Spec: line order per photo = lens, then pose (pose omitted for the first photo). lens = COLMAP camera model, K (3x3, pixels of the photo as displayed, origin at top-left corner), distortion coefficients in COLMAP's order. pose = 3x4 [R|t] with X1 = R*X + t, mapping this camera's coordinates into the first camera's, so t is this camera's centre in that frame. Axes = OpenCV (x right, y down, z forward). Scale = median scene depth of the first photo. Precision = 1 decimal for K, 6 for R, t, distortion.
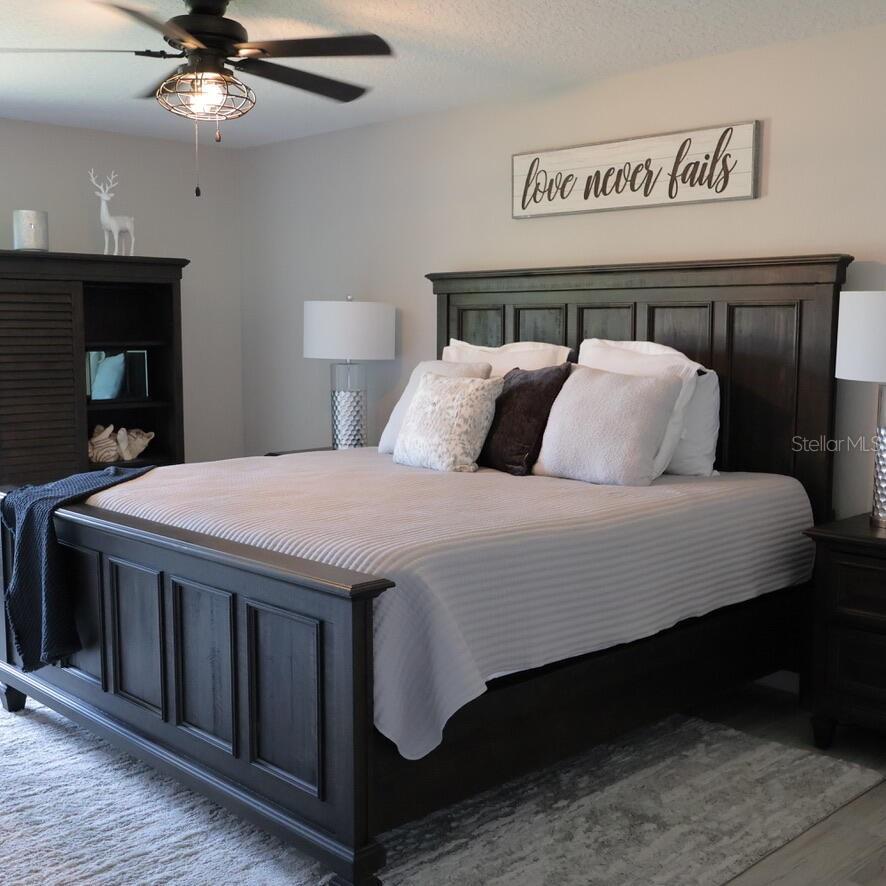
lens RADIAL K [[1106.4, 0, 449.8], [0, 1106.4, 444.7], [0, 0, 1]] dist [-0.013889, 0.035885]
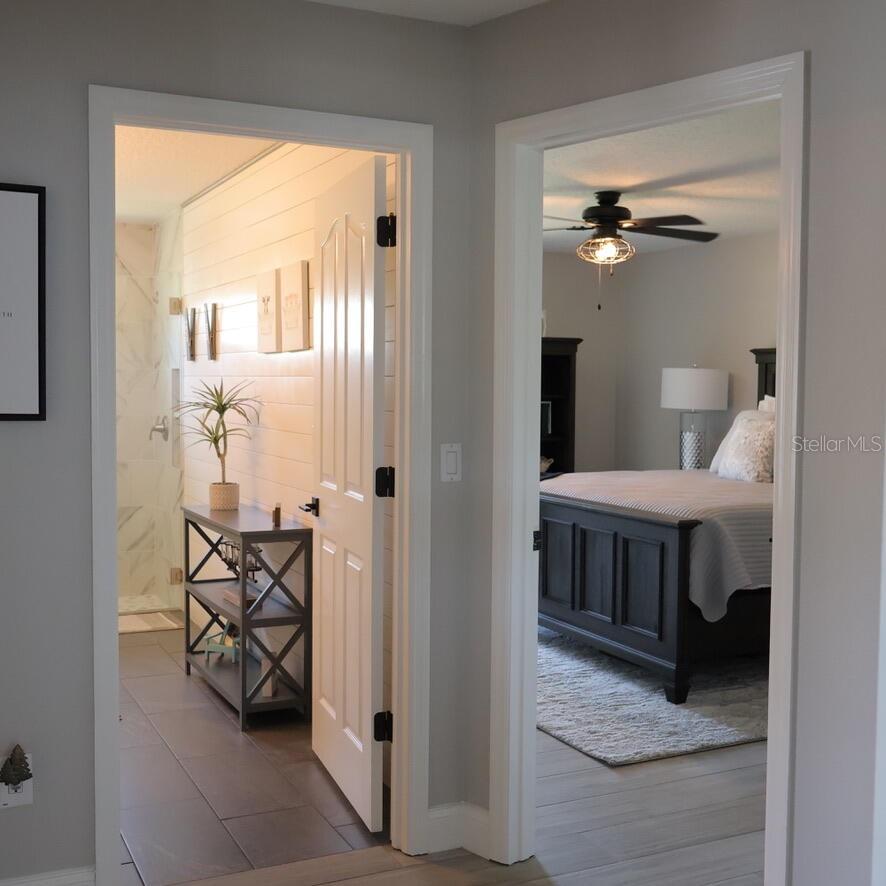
lens RADIAL K [[1106.4, 0, 449.8], [0, 1106.4, 444.7], [0, 0, 1]] dist [-0.013889, 0.035885]
pose [[0.947813, 0.023998, -0.317921, 0.091014], [-0.040390, 0.998167, -0.045070, 0.062495], [0.316257, 0.055558, 0.947045, -0.612311]]
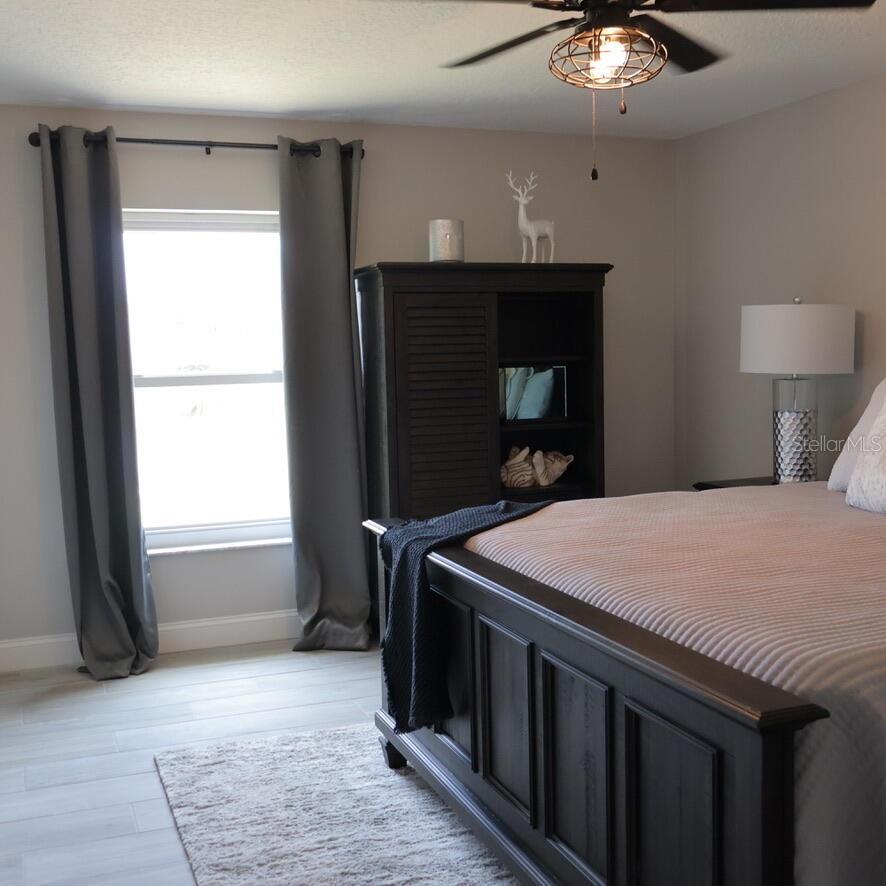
lens RADIAL K [[1106.4, 0, 449.8], [0, 1106.4, 444.7], [0, 0, 1]] dist [-0.013889, 0.035885]
pose [[0.917787, 0.015172, -0.396783, 0.001960], [-0.019287, 0.999794, -0.006382, -0.019103], [0.396604, 0.013510, 0.917890, 0.188688]]
